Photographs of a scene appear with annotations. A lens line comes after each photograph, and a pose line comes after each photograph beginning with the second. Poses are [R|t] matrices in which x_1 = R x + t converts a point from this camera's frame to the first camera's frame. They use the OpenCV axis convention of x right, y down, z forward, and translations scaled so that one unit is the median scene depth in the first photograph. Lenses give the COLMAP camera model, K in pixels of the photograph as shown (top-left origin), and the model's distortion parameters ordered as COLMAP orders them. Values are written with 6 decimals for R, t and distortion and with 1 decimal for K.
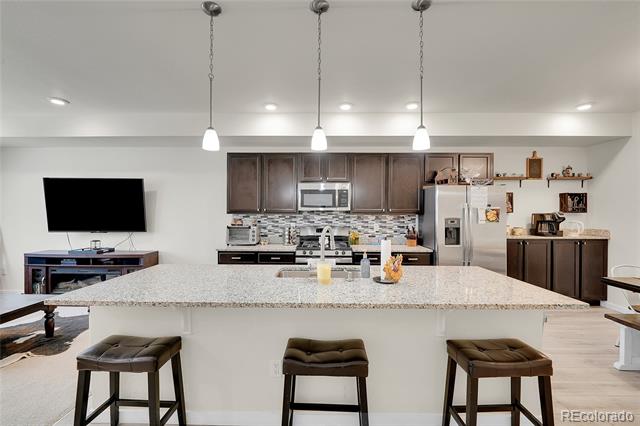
lens RADIAL K [[258.2, 0, 320.0], [0, 258.2, 213.0], [0, 0, 1]] dist [-0.014363, -0.000202]
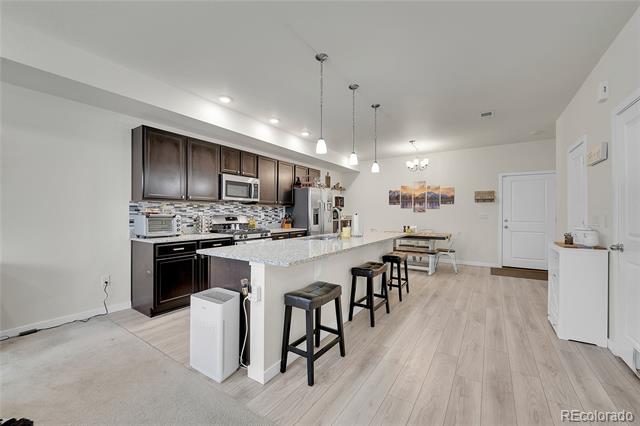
lens RADIAL K [[258.2, 0, 320.0], [0, 258.2, 213.0], [0, 0, 1]] dist [-0.014363, -0.000202]
pose [[0.533351, -0.000537, 0.845894, -0.748455], [-0.002474, 0.999995, 0.002195, 0.041263], [-0.845890, -0.003263, 0.533347, 0.097660]]
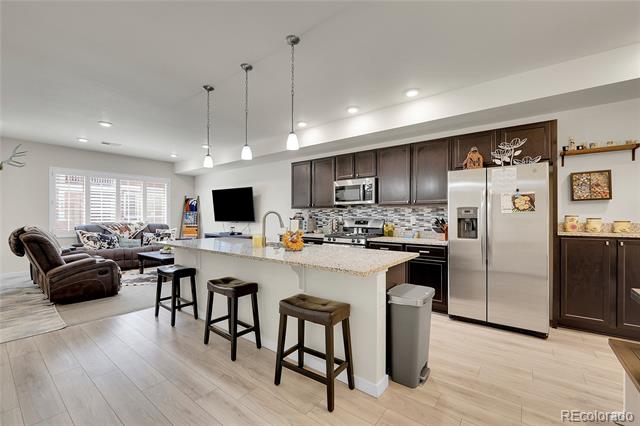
lens RADIAL K [[266.7, 0, 318.2], [0, 266.7, 214.2], [0, 0, 1]] dist [-0.011487, -0.000237]
pose [[0.801353, -0.008119, -0.598136, 0.572201], [0.002791, 0.999948, -0.009834, 0.044699], [0.598185, 0.006211, 0.801334, -0.019973]]
